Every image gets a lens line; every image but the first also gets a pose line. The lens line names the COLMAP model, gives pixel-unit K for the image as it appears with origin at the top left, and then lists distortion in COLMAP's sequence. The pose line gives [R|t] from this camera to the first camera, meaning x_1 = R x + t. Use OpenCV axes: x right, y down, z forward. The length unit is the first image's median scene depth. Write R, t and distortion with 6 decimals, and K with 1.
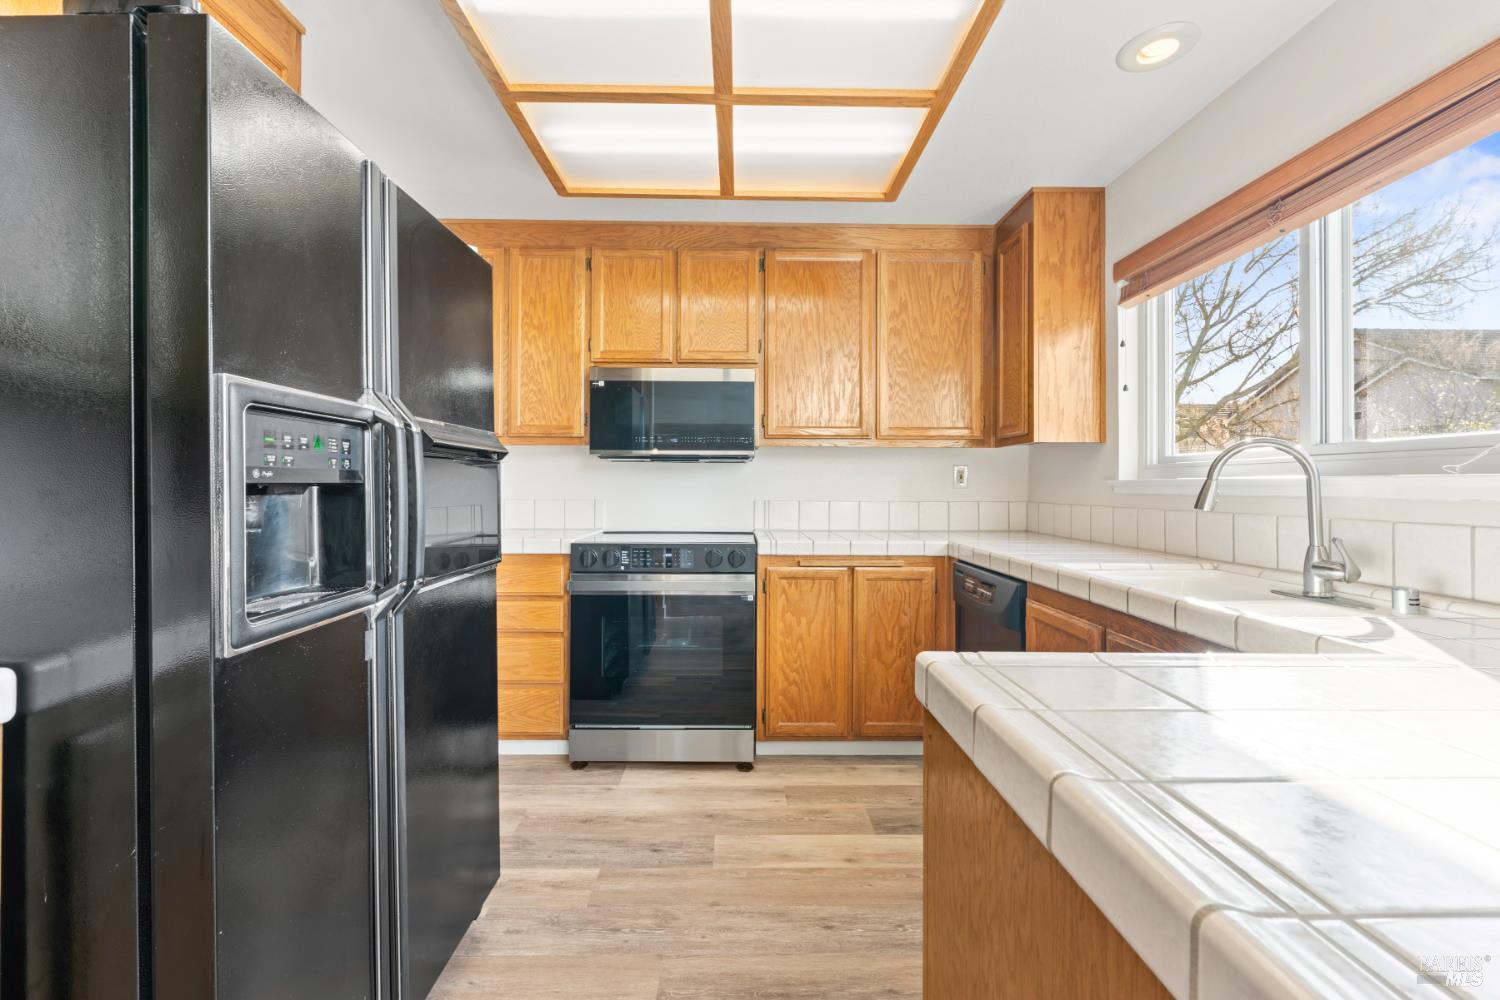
lens RADIAL K [[648.2, 0, 752.7], [0, 648.2, 479.8], [0, 0, 1]] dist [-0.001867, 0.000779]
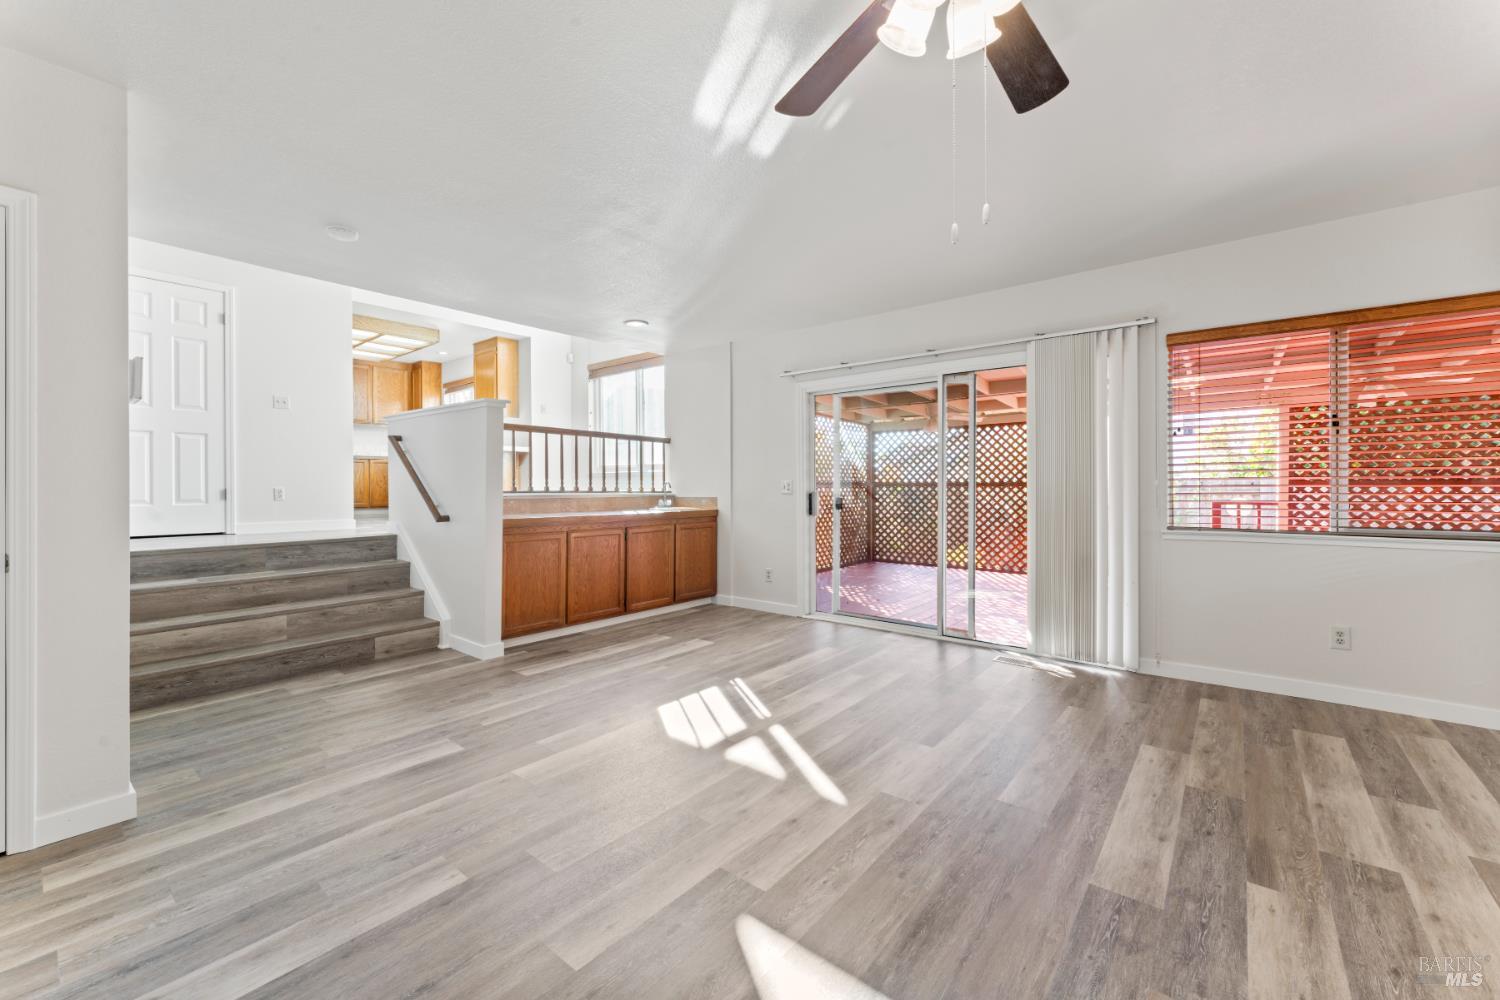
lens RADIAL K [[599.7, 0, 752.5], [0, 599.7, 491.6], [0, 0, 1]] dist [-0.001505, -0.000234]
pose [[0.652344, -0.017562, 0.757720, -0.947064], [0.000113, 0.999734, 0.023075, 0.231989], [-0.757923, -0.014967, 0.652172, -2.676478]]
